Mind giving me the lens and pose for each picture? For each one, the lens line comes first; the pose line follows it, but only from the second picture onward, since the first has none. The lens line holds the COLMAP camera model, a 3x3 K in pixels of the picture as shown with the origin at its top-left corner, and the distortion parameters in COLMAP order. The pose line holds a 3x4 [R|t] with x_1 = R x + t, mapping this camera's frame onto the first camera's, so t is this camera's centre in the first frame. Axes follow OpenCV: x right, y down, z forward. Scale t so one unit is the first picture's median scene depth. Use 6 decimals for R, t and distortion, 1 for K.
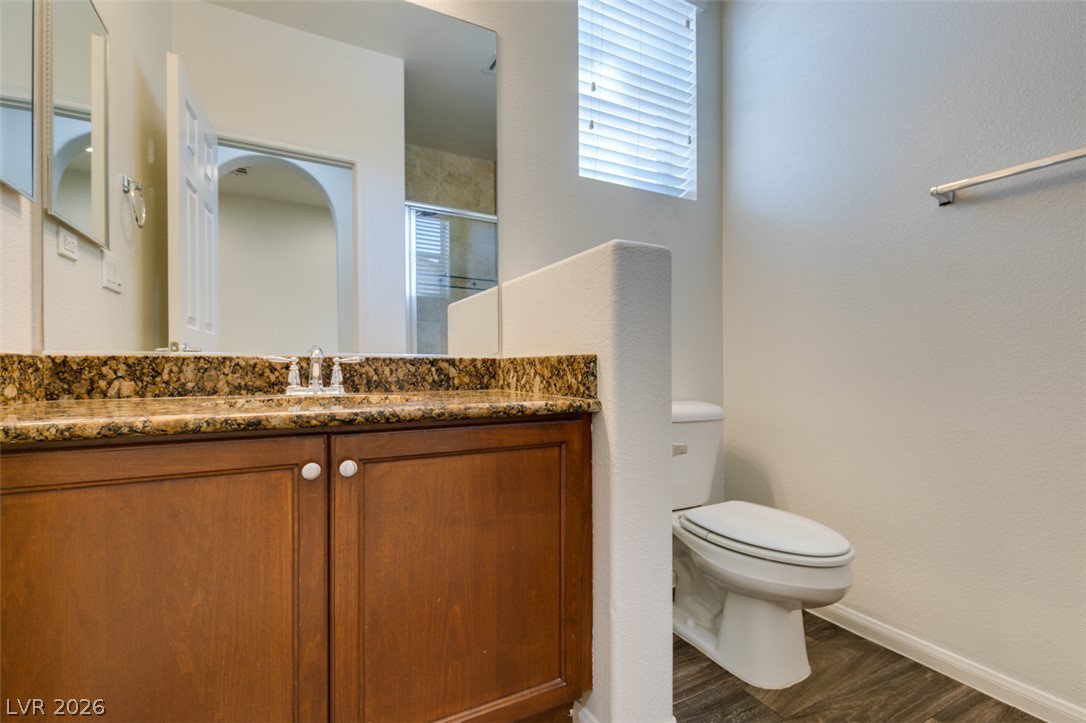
lens RADIAL K [[485.0, 0, 541.9], [0, 485.0, 364.6], [0, 0, 1]] dist [0.004246, -0.000746]
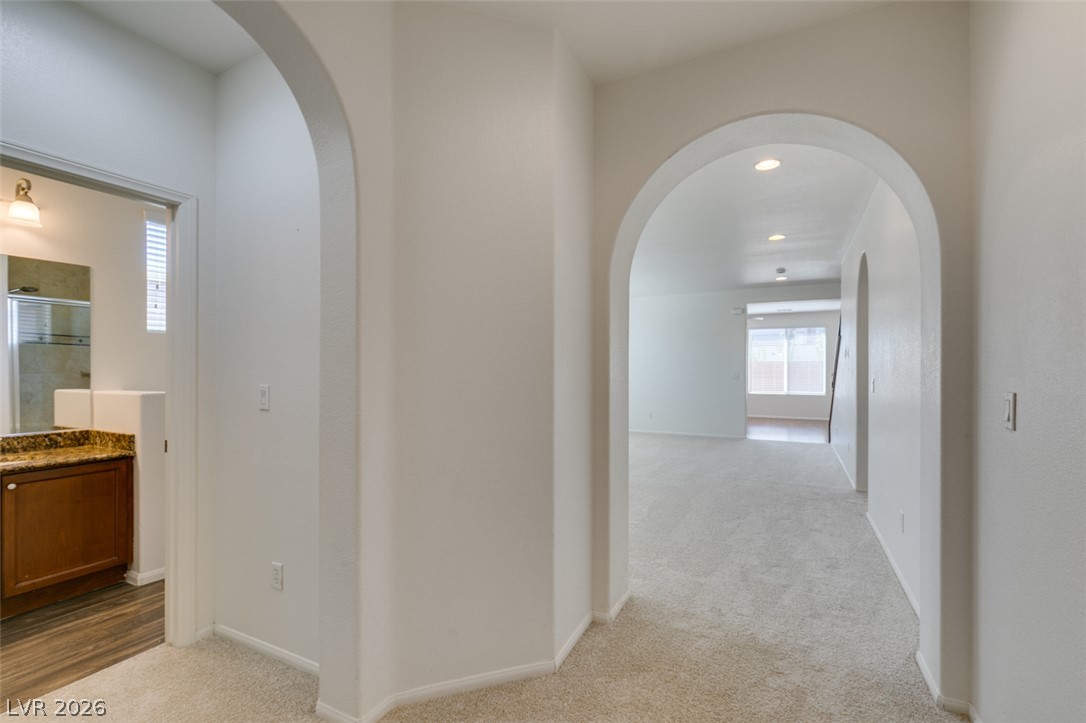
lens RADIAL K [[488.8, 0, 540.1], [0, 488.8, 367.0], [0, 0, 1]] dist [-0.000887, 0.000326]
pose [[0.822312, 0.002879, 0.569029, 0.325401], [-0.002025, 0.999996, -0.002133, -0.304241], [-0.569033, 0.000601, 0.822314, -1.941830]]
